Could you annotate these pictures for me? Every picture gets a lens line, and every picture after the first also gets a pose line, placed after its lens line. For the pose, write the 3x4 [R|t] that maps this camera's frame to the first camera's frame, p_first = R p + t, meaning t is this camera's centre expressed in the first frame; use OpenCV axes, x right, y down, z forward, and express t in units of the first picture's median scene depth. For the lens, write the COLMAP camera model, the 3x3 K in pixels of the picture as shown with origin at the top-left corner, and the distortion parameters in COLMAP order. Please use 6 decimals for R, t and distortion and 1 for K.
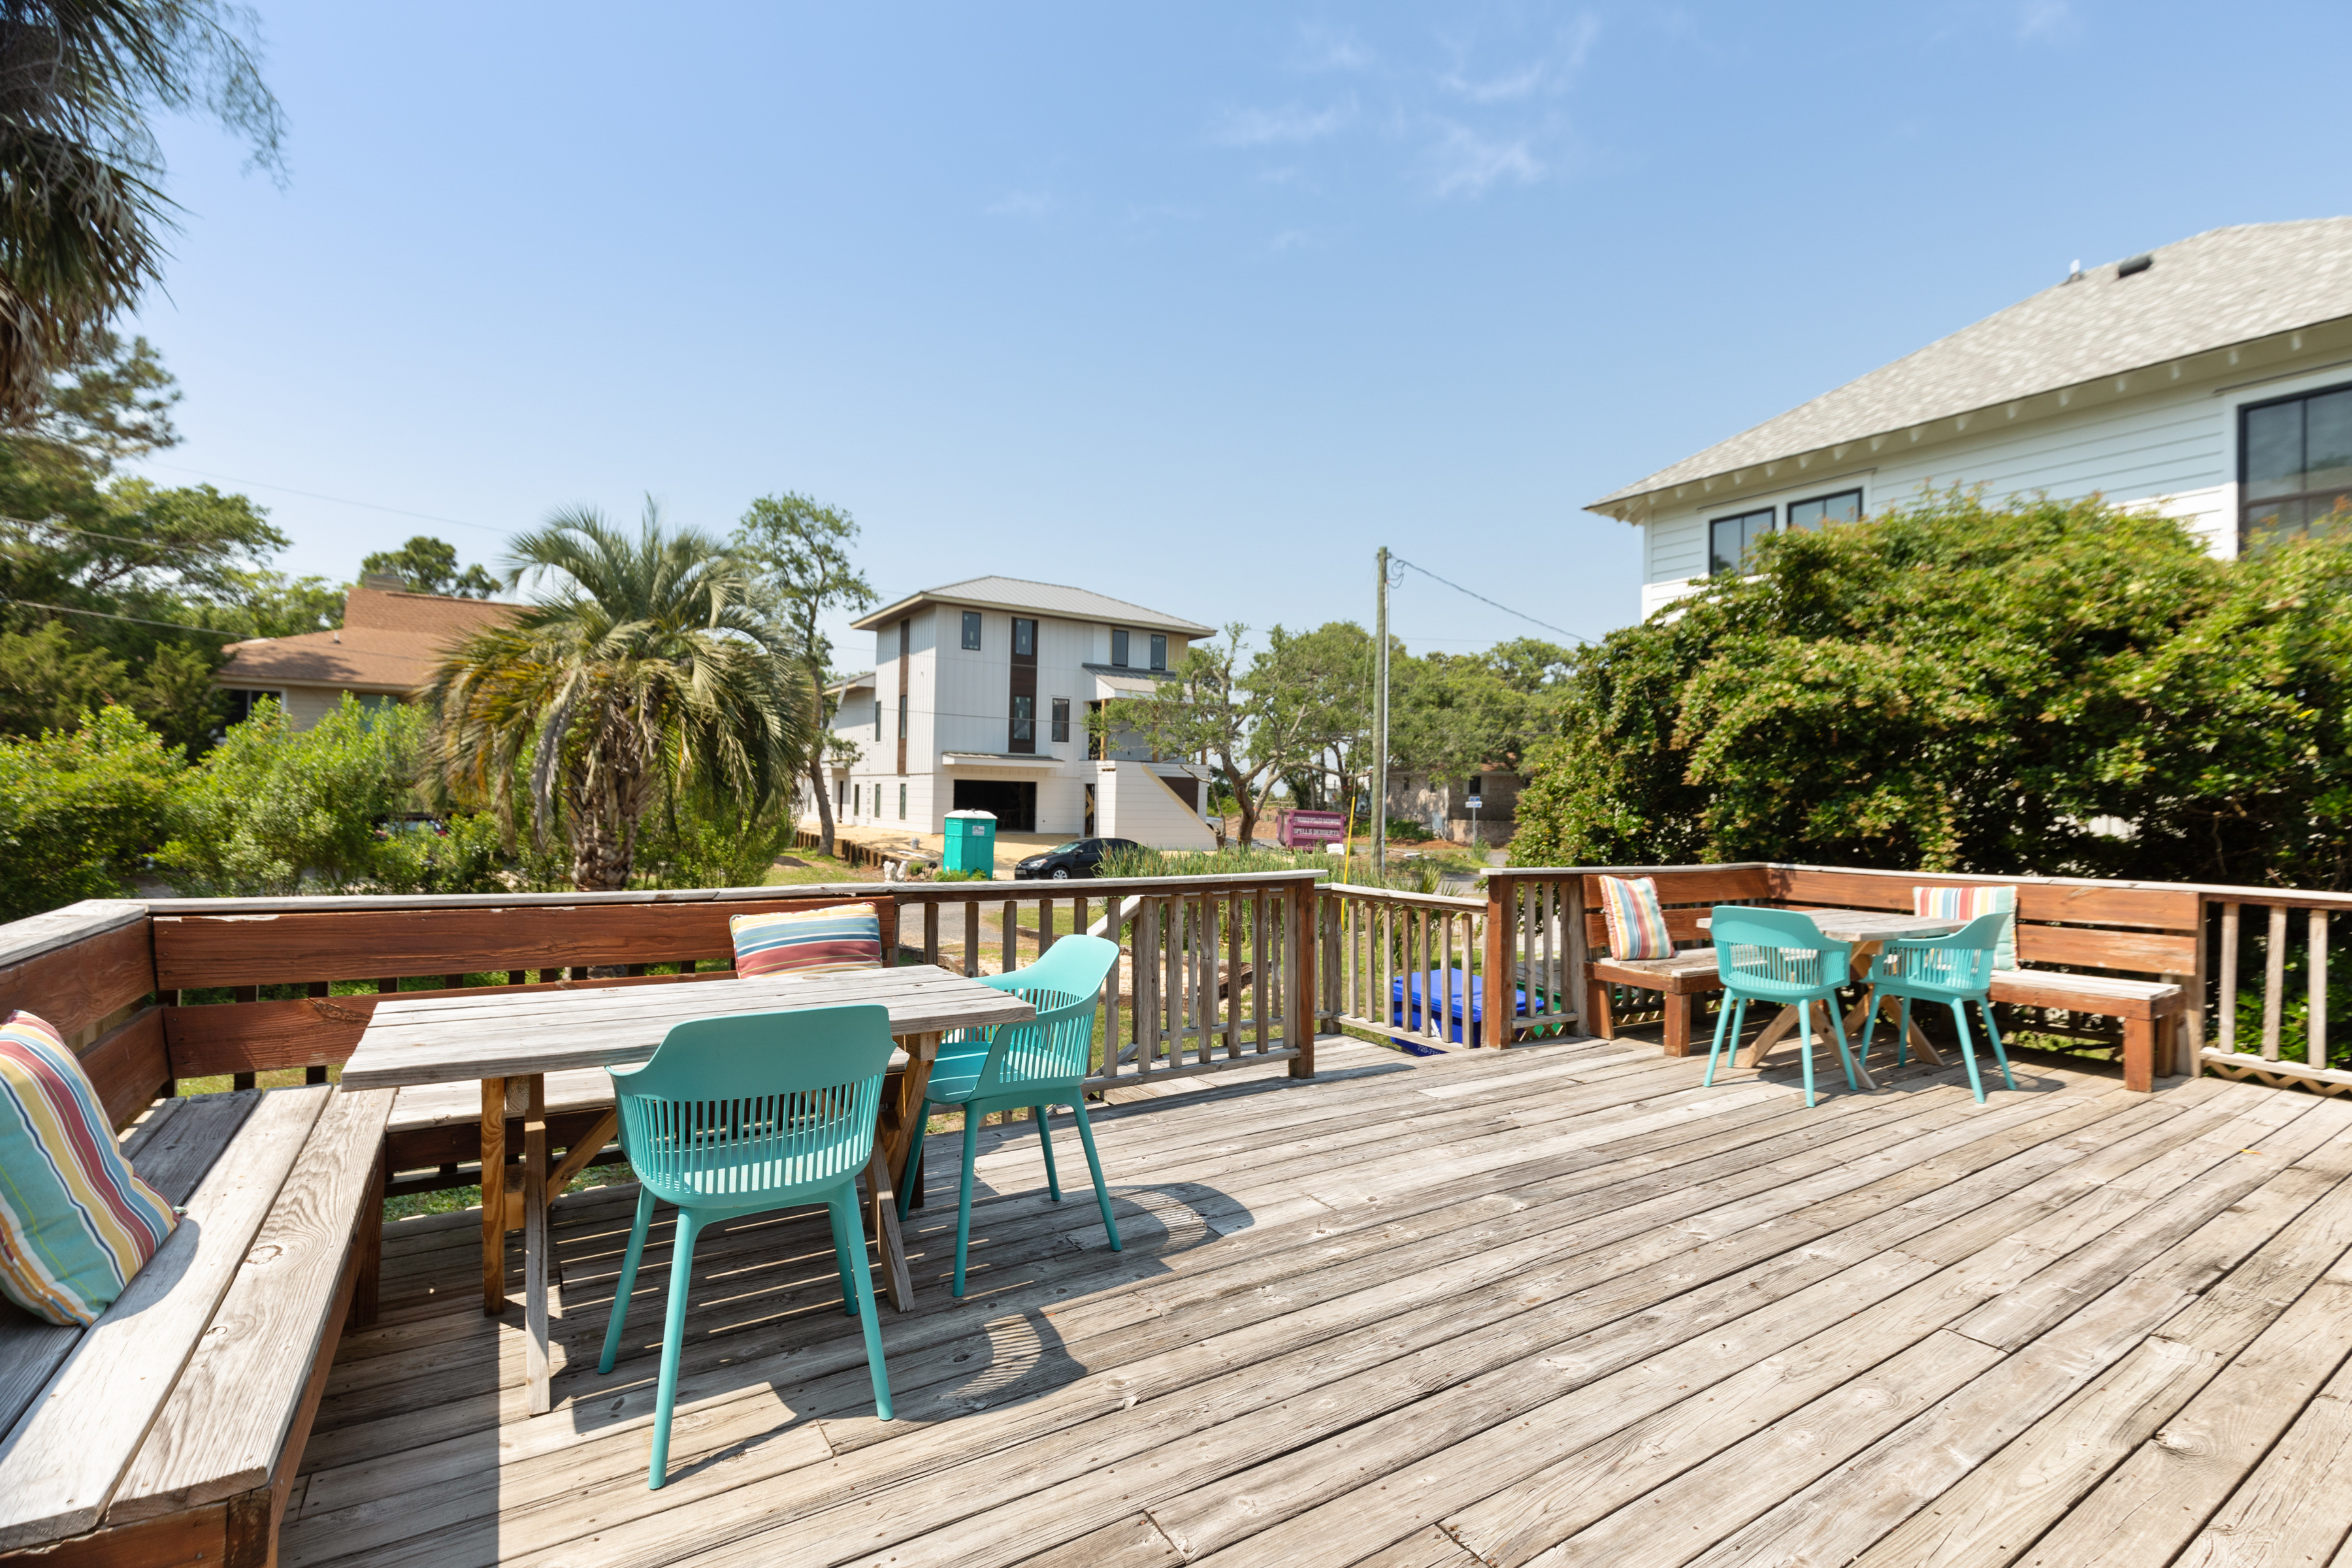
lens RADIAL K [[1059.7, 0, 1176.0], [0, 1059.7, 784.0], [0, 0, 1]] dist [-0.005917, -0.000663]
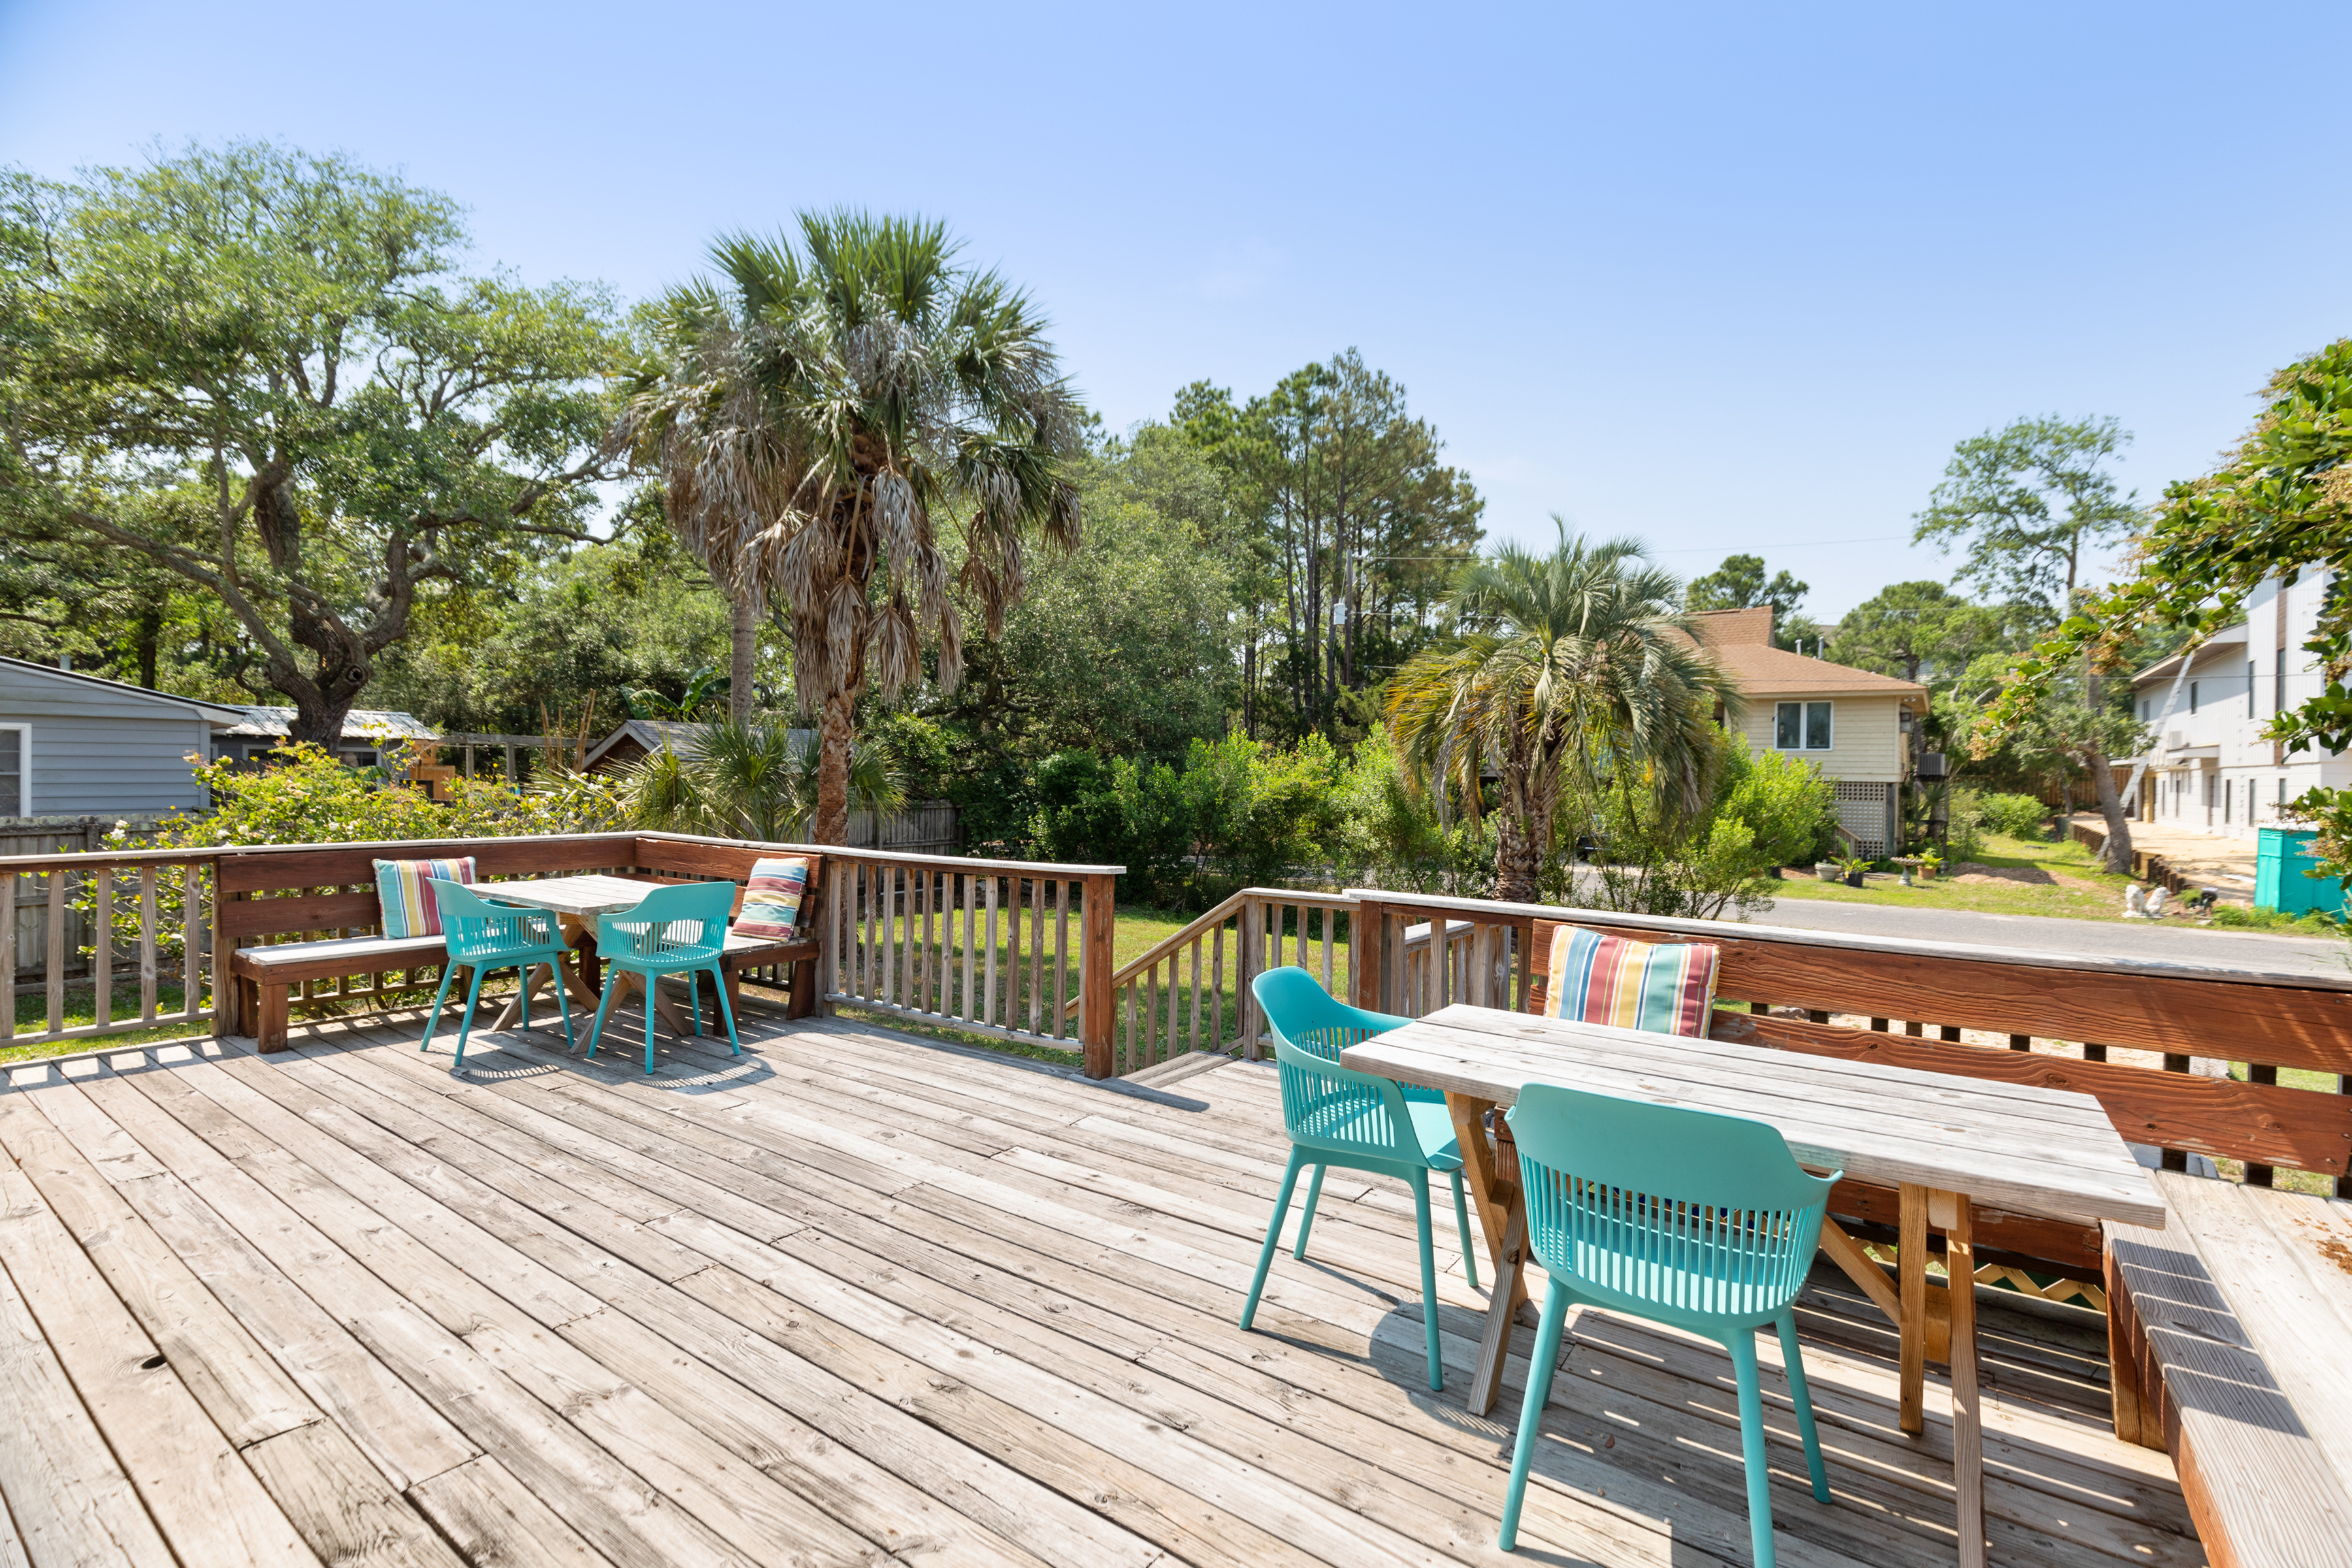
lens RADIAL K [[1068.6, 0, 1179.2], [0, 1068.6, 788.0], [0, 0, 1]] dist [0.001463, -0.000381]
pose [[0.365209, -0.002862, -0.930921, 1.588090], [0.006881, 0.999976, -0.000375, 0.016112], [0.930900, -0.006269, 0.365221, 1.062055]]
